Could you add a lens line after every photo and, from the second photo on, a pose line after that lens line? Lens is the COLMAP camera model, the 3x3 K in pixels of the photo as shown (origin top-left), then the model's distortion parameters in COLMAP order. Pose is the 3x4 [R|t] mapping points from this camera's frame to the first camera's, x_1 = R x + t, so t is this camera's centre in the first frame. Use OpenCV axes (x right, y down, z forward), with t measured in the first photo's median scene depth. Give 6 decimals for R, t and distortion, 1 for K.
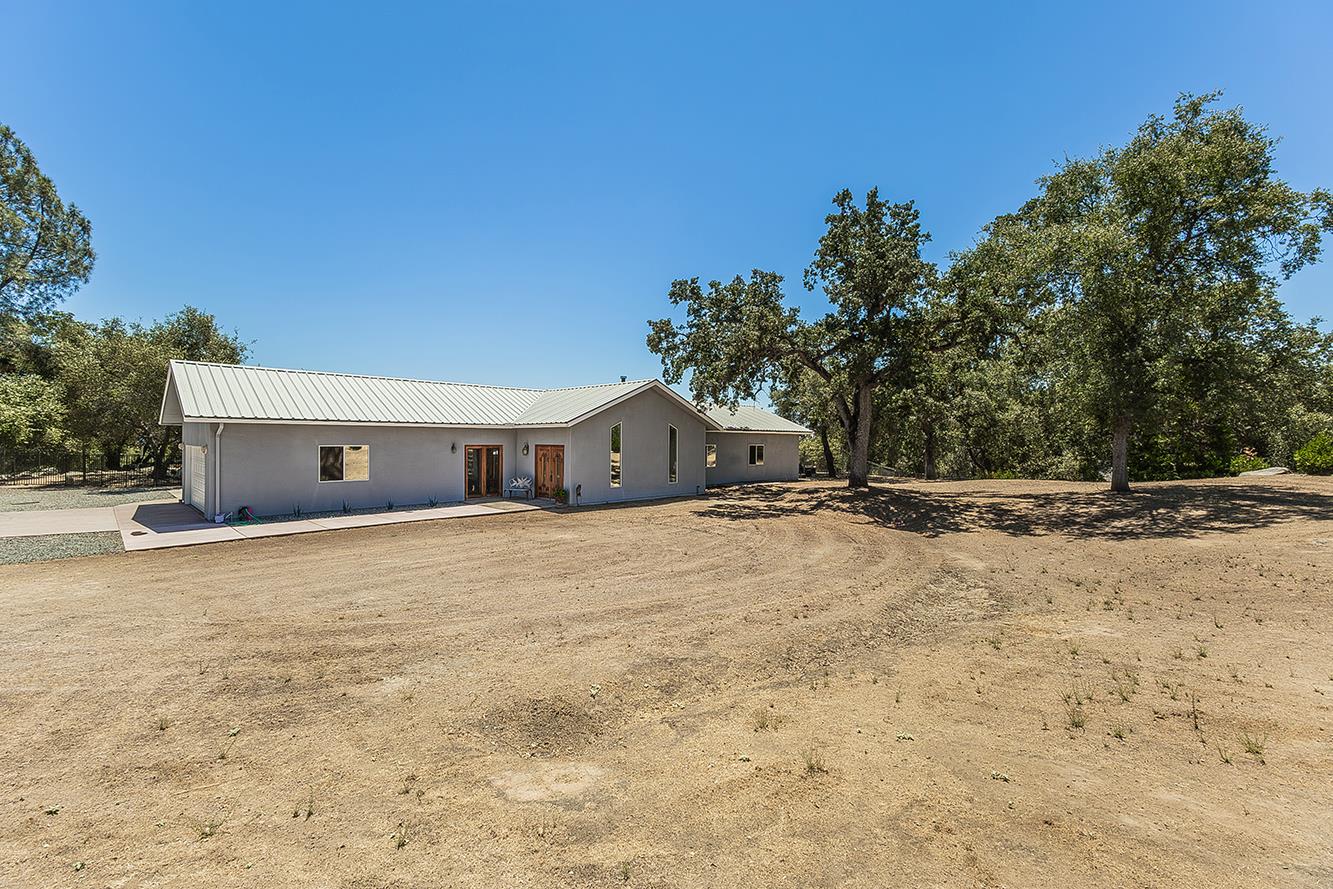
lens RADIAL K [[573.2, 0, 660.1], [0, 573.2, 440.1], [0, 0, 1]] dist [-0.001000, -0.000795]
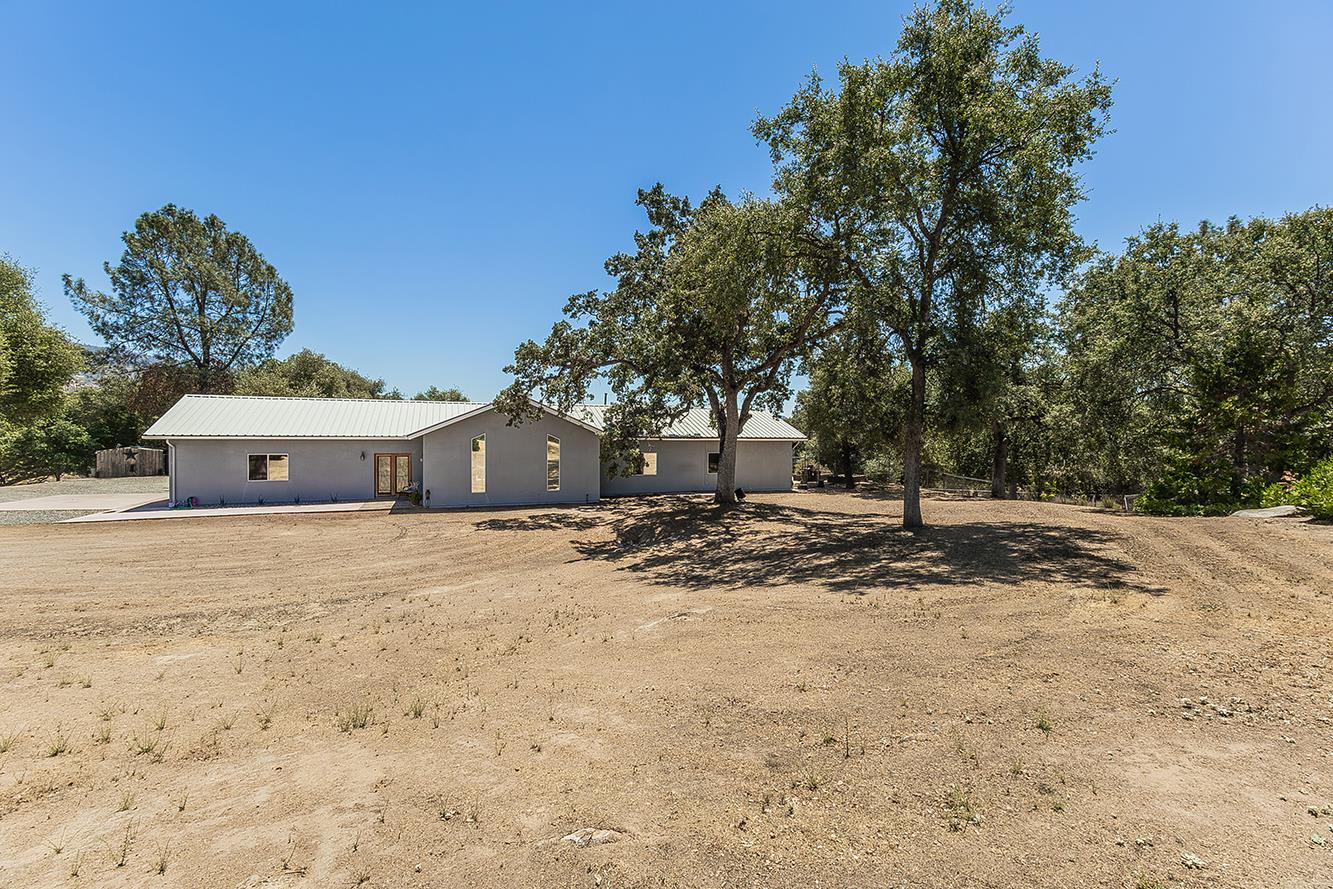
lens RADIAL K [[573.2, 0, 666.2], [0, 573.2, 443.1], [0, 0, 1]] dist [-0.001000, -0.000795]
pose [[0.906215, 0.004984, -0.422789, 0.721660], [-0.001292, 0.999958, 0.009019, -0.024108], [0.422816, -0.007627, 0.906183, 0.156092]]
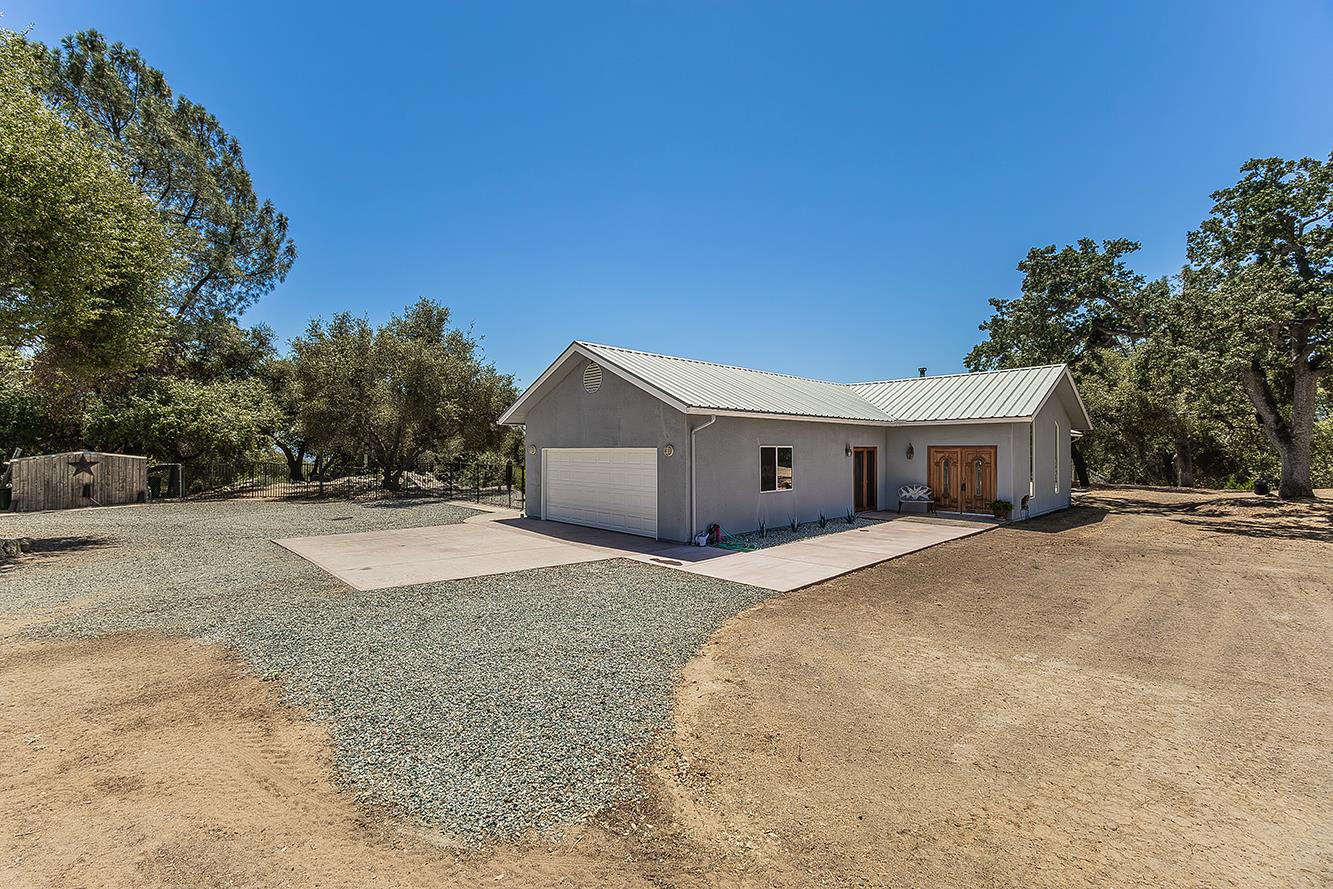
lens RADIAL K [[573.2, 0, 666.9], [0, 573.2, 442.1], [0, 0, 1]] dist [-0.001000, -0.000795]
pose [[0.998302, -0.007256, -0.057805, -0.557501], [0.006531, 0.999898, -0.012711, 0.010489], [0.057891, 0.012312, 0.998247, 0.173863]]
